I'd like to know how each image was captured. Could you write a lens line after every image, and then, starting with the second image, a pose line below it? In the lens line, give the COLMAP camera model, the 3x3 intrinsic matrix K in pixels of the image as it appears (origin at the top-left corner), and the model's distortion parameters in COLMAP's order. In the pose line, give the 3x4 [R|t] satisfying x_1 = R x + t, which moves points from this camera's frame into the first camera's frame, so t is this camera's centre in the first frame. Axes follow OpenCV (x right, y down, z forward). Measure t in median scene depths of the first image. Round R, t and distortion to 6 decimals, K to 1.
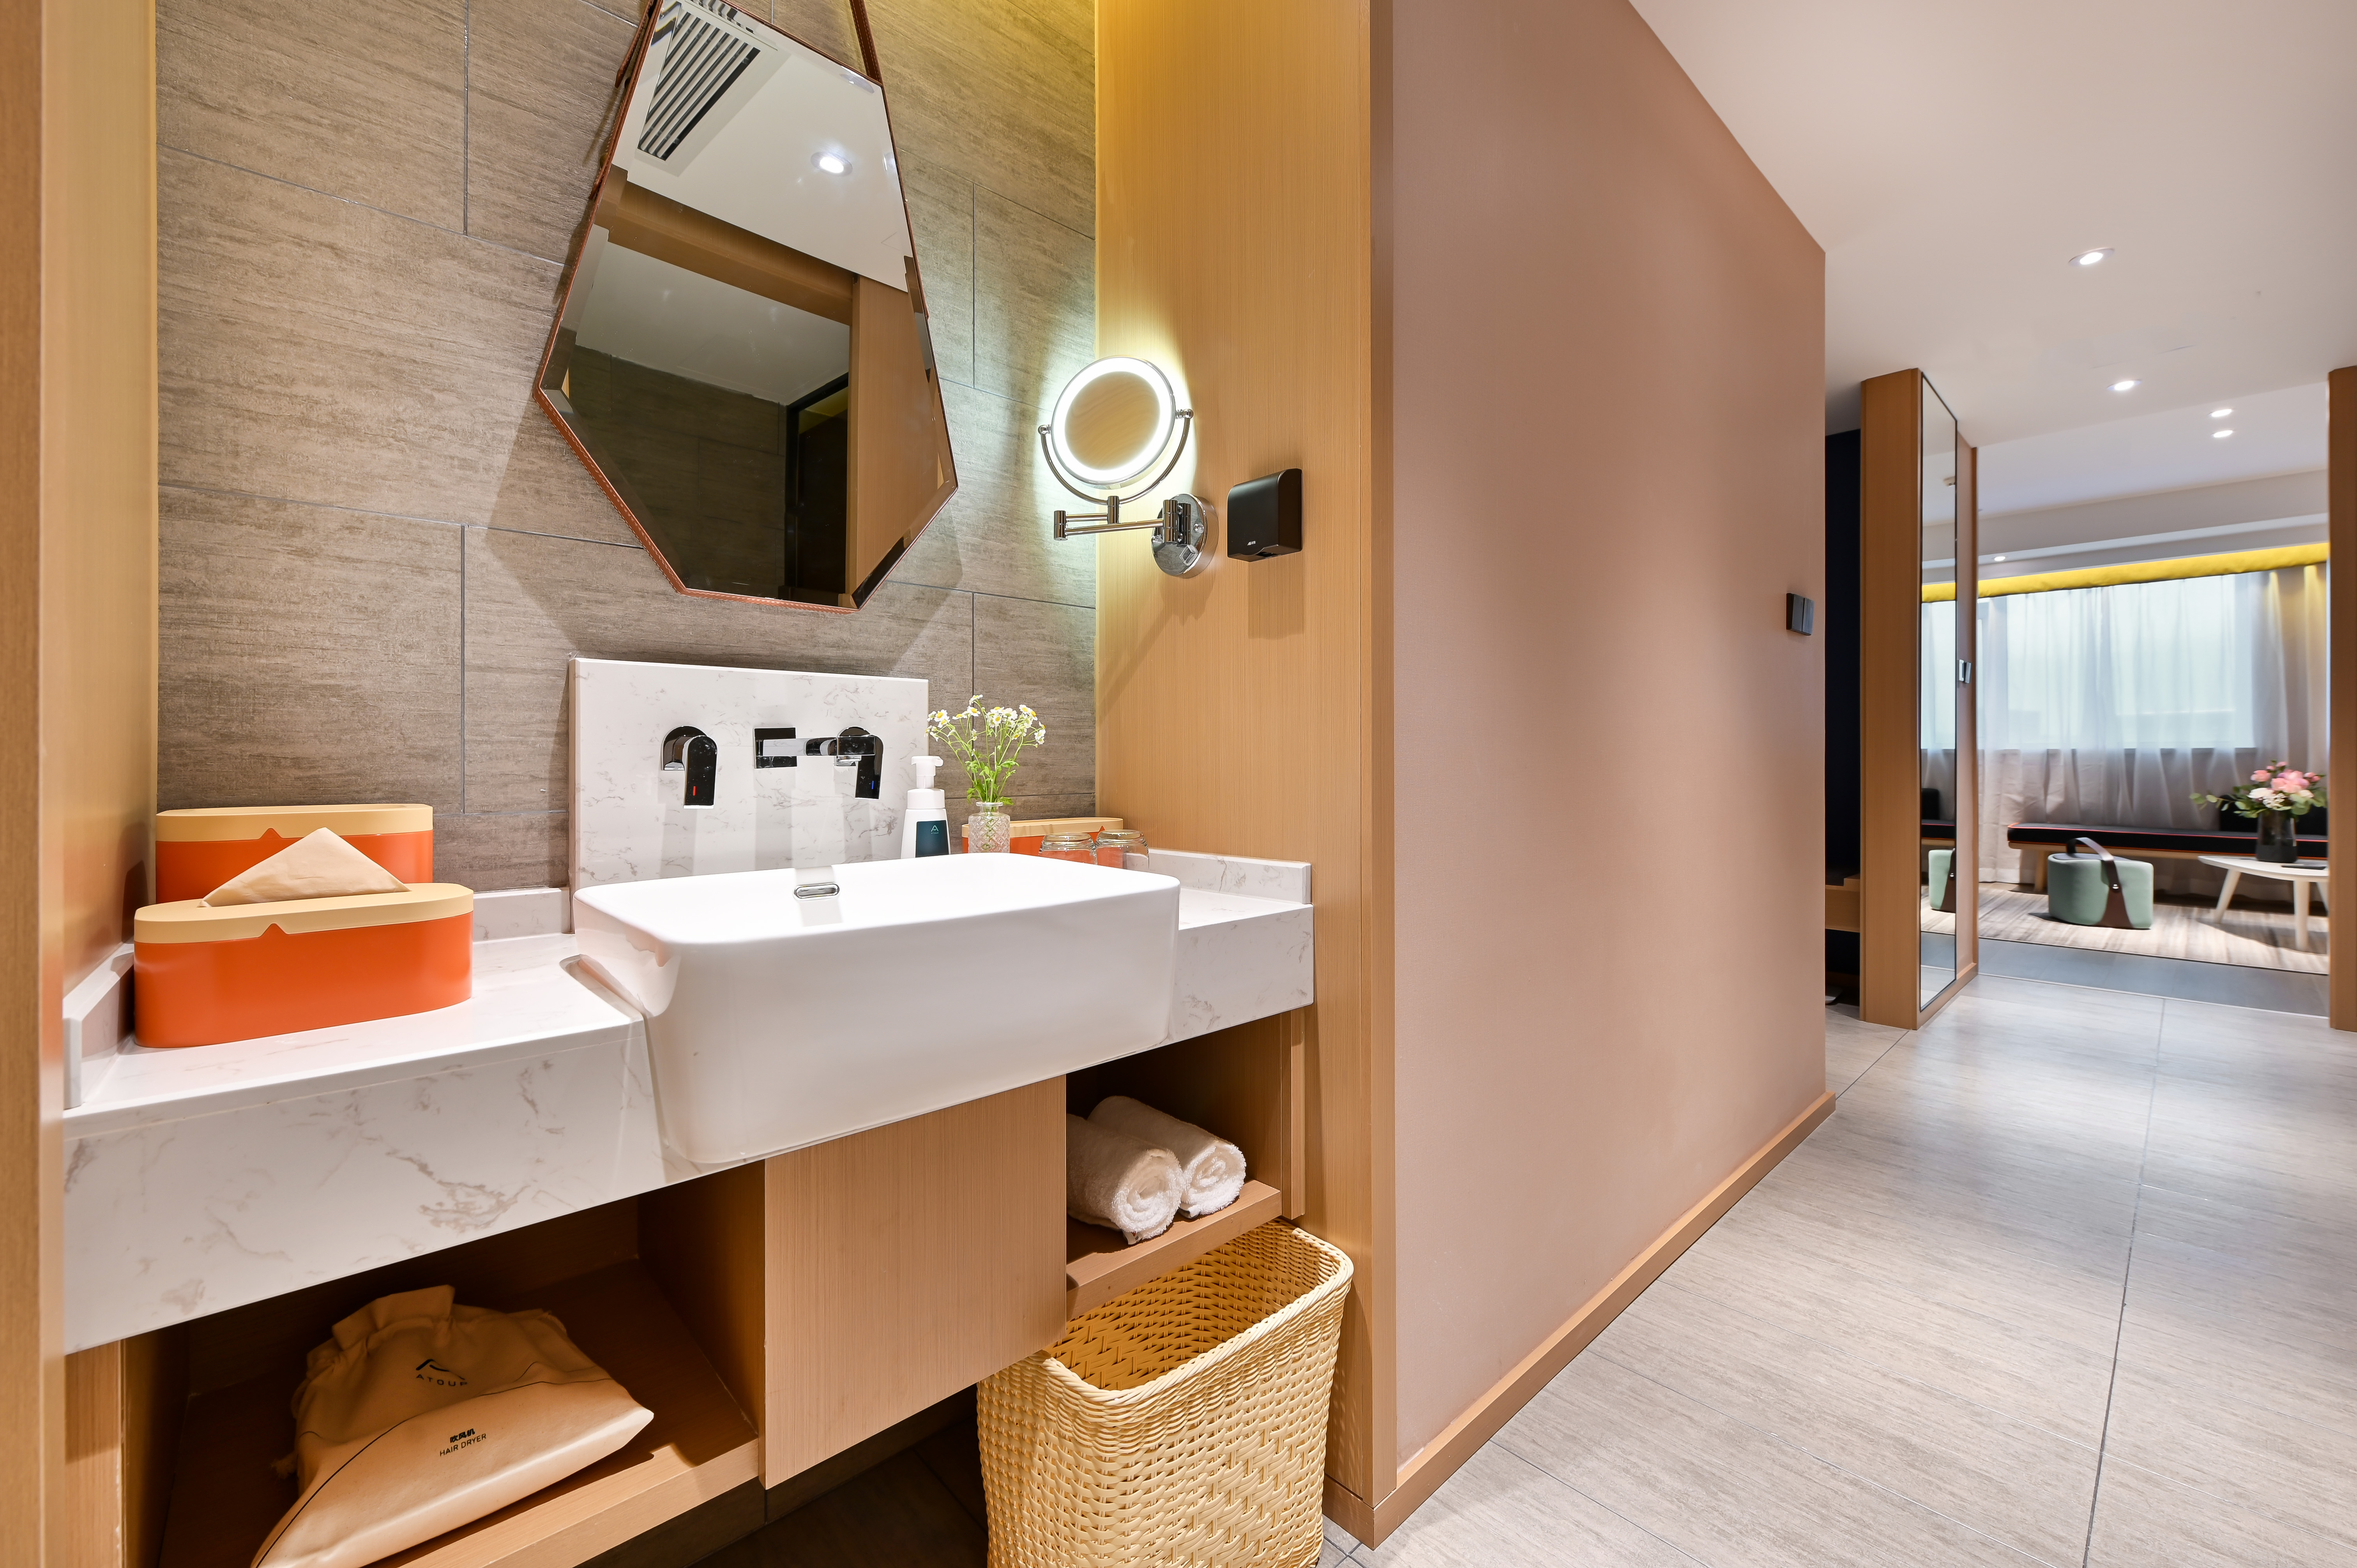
lens RADIAL K [[937.3, 0, 1171.2], [0, 937.3, 765.9], [0, 0, 1]] dist [-0.002624, -0.001266]
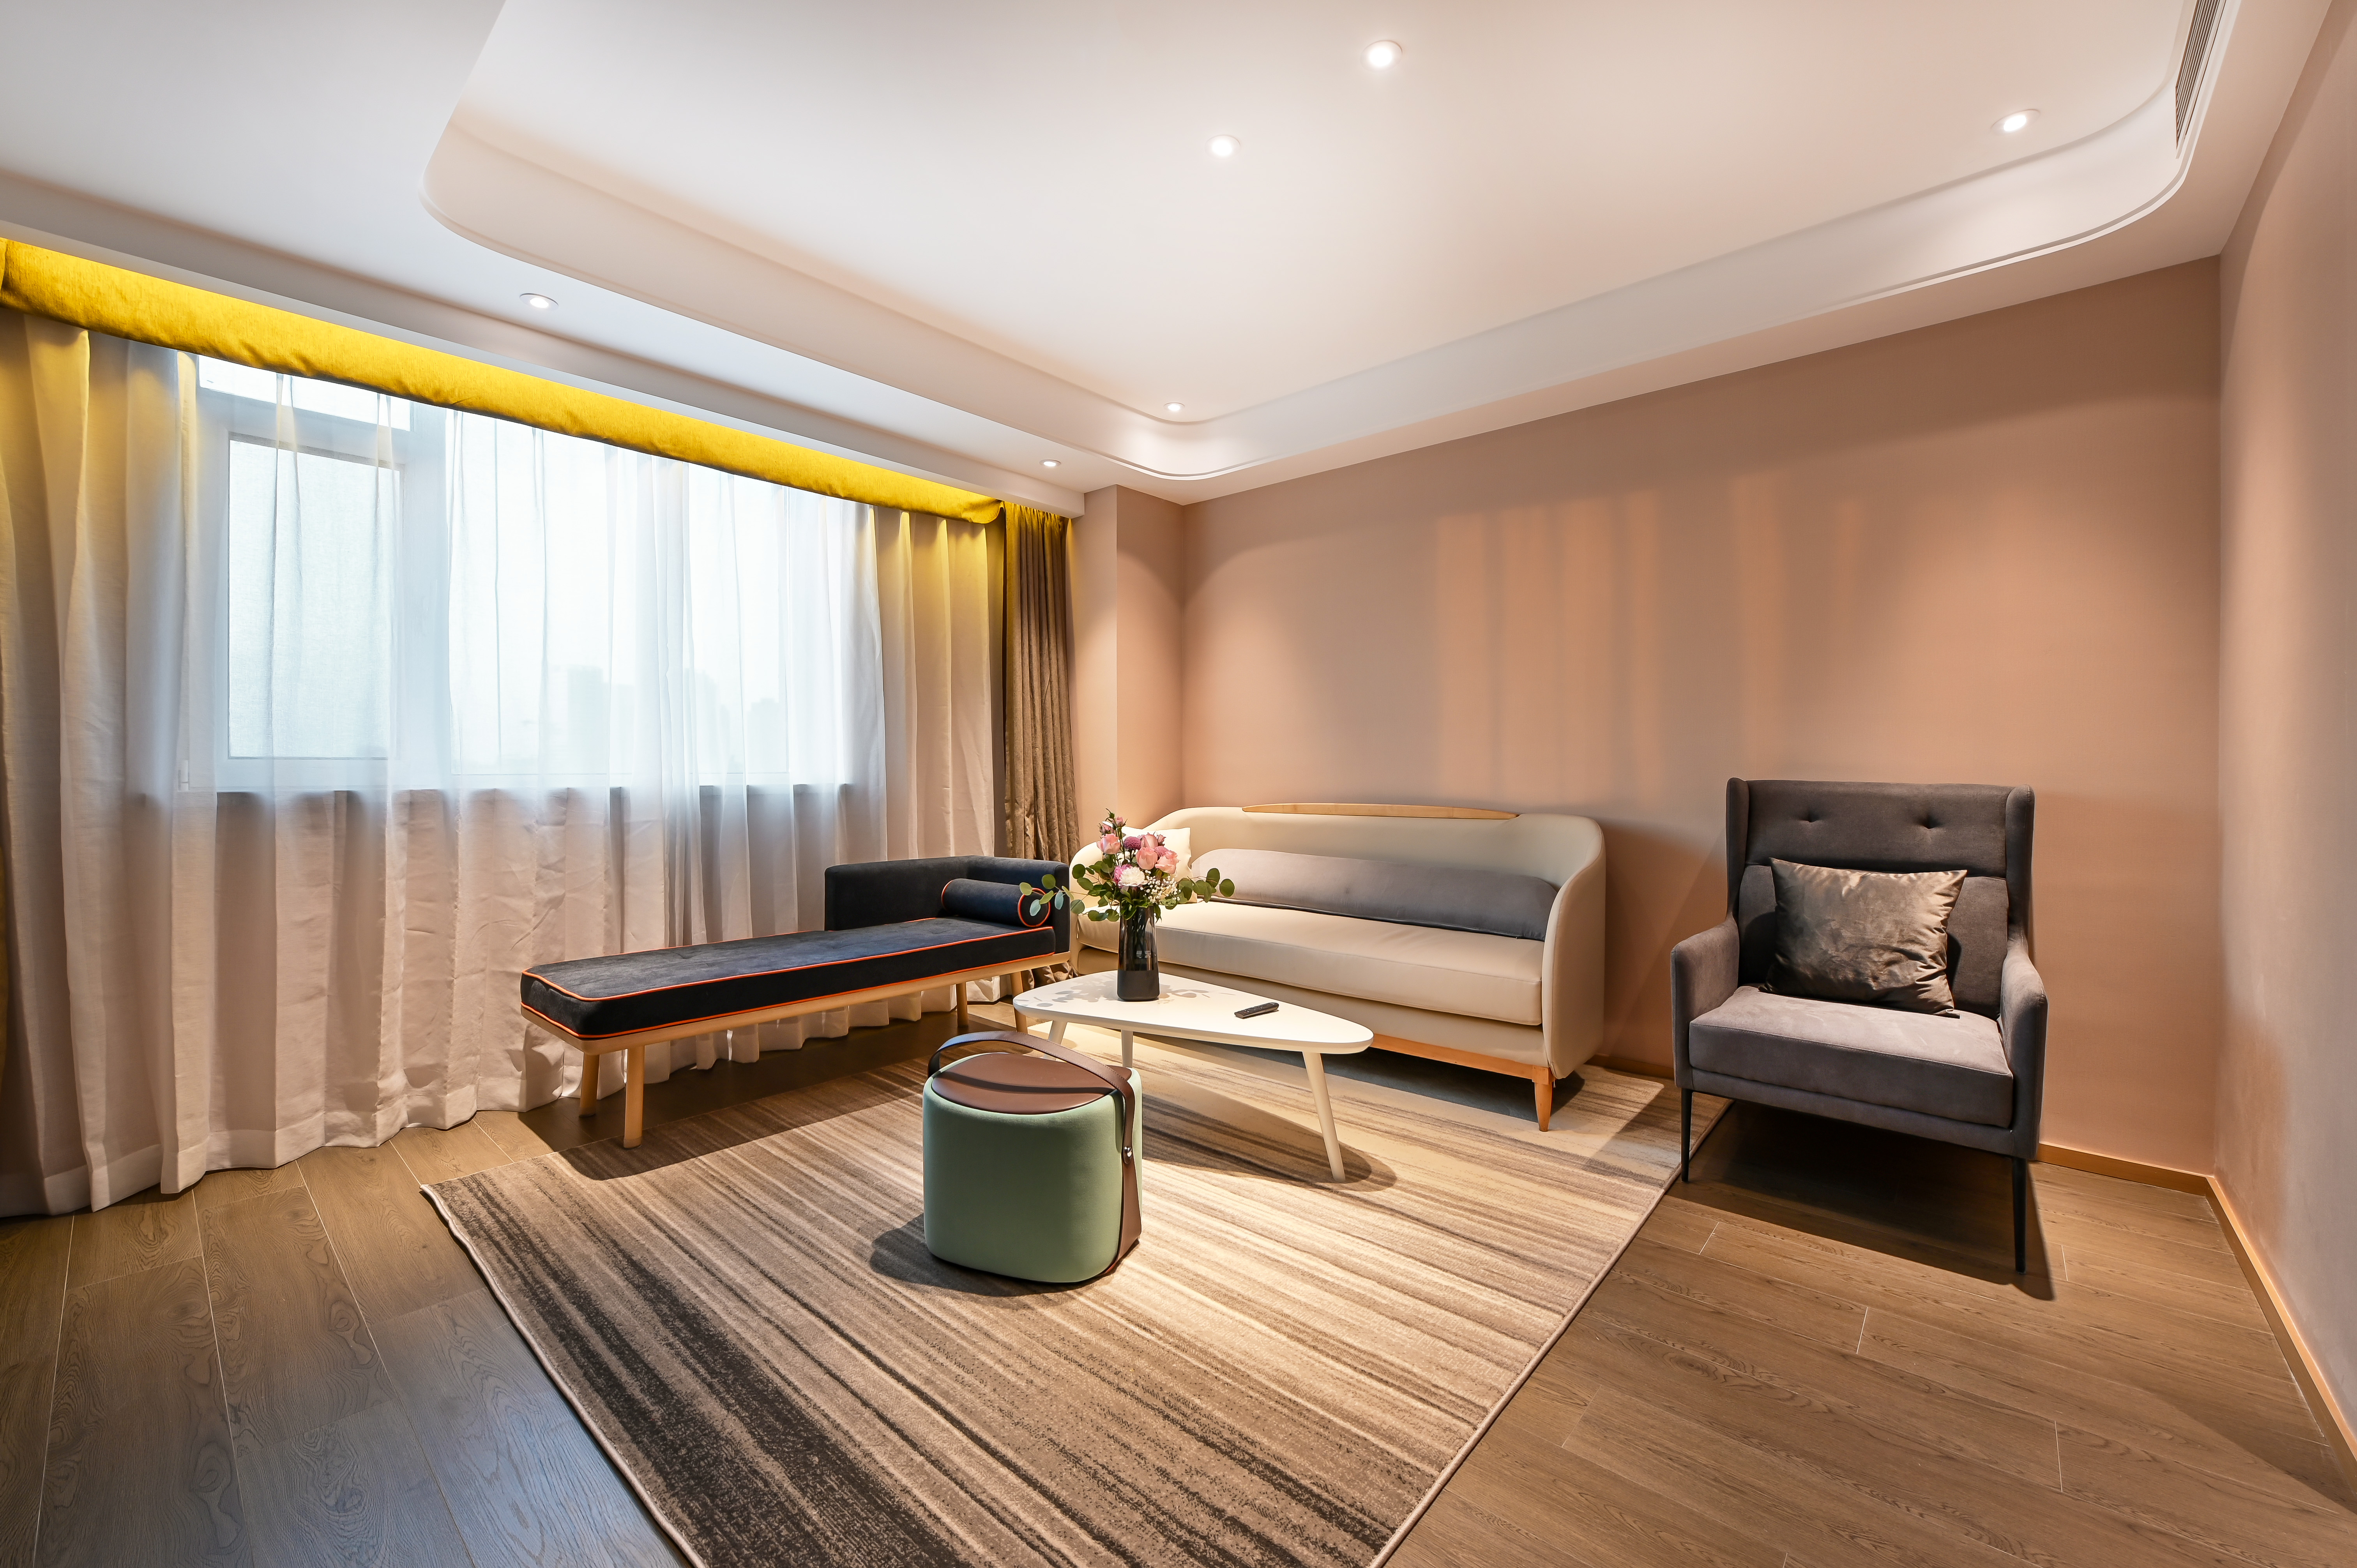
lens RADIAL K [[937.3, 0, 1162.6], [0, 937.3, 774.4], [0, 0, 1]] dist [-0.002624, -0.001266]
pose [[-0.097380, 0.000740, 0.995247, 0.614338], [0.008507, 0.999964, 0.000089, -0.029927], [-0.995211, 0.008475, -0.097383, 1.011573]]
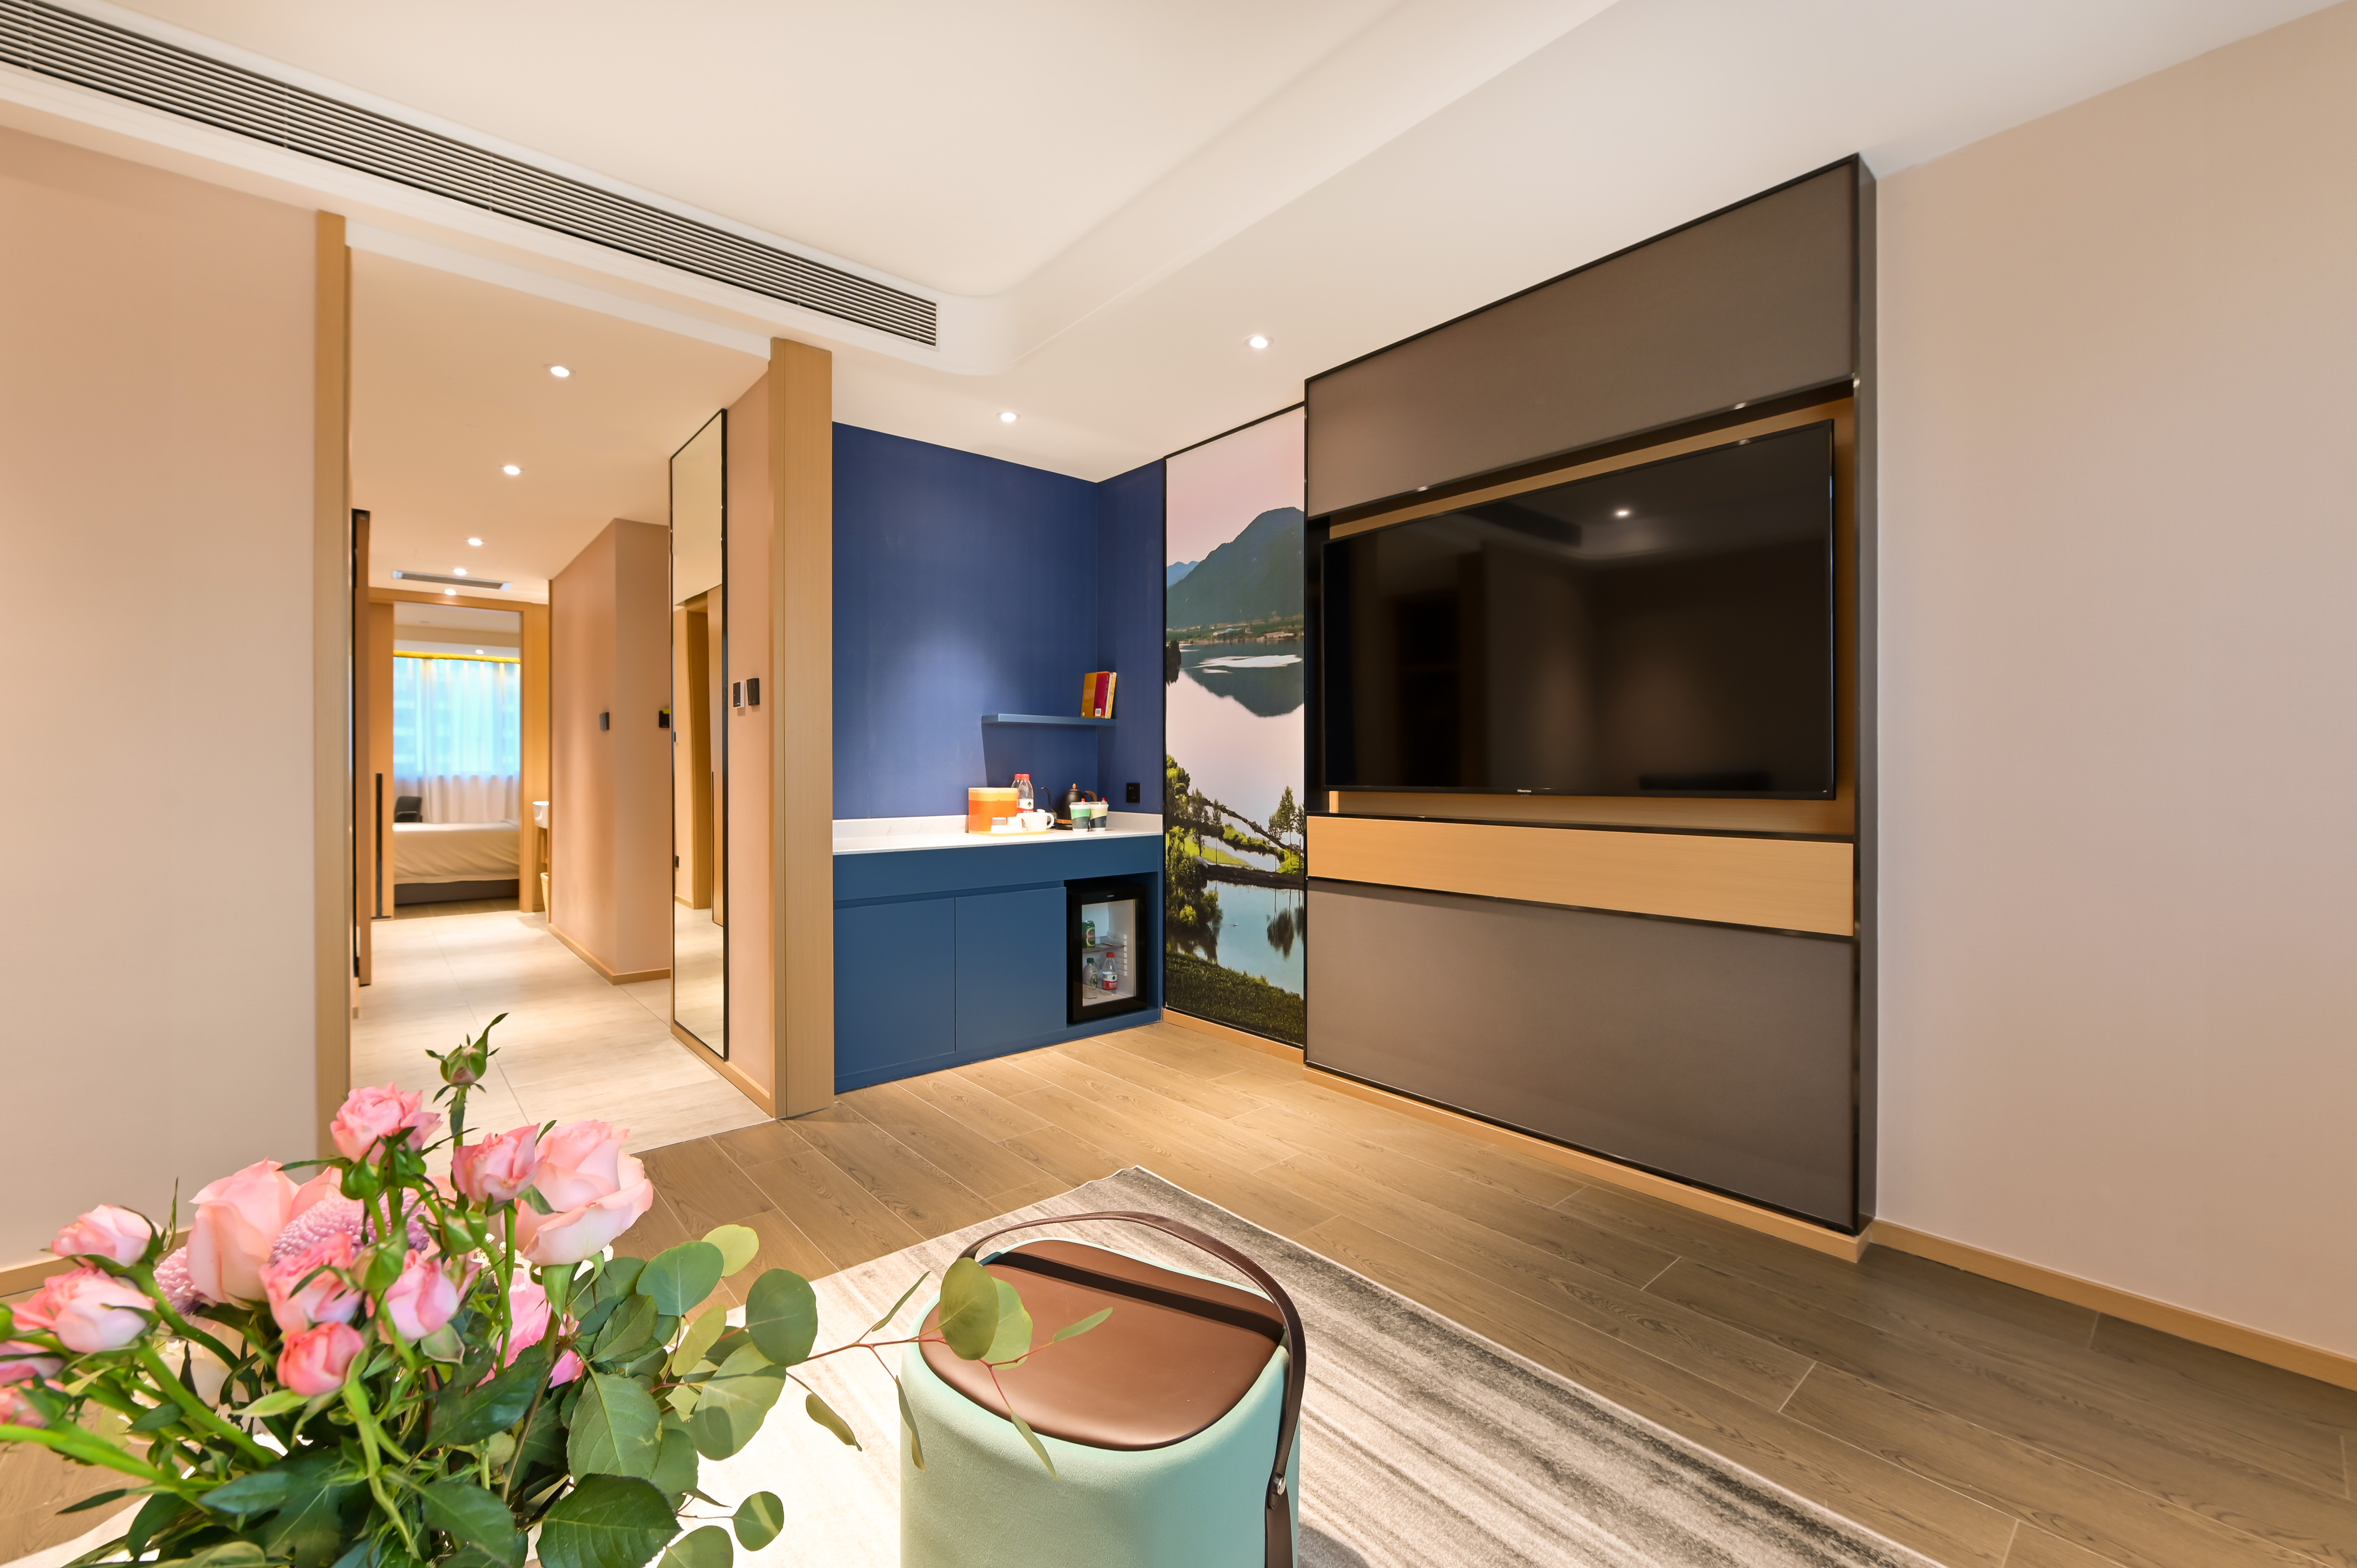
lens RADIAL K [[937.3, 0, 1167.6], [0, 937.3, 774.6], [0, 0, 1]] dist [-0.002624, -0.001266]
pose [[-0.027658, 0.006491, -0.999596, 1.238317], [-0.008966, 0.999937, 0.006741, -0.027369], [0.999577, 0.009149, -0.027598, 1.049495]]
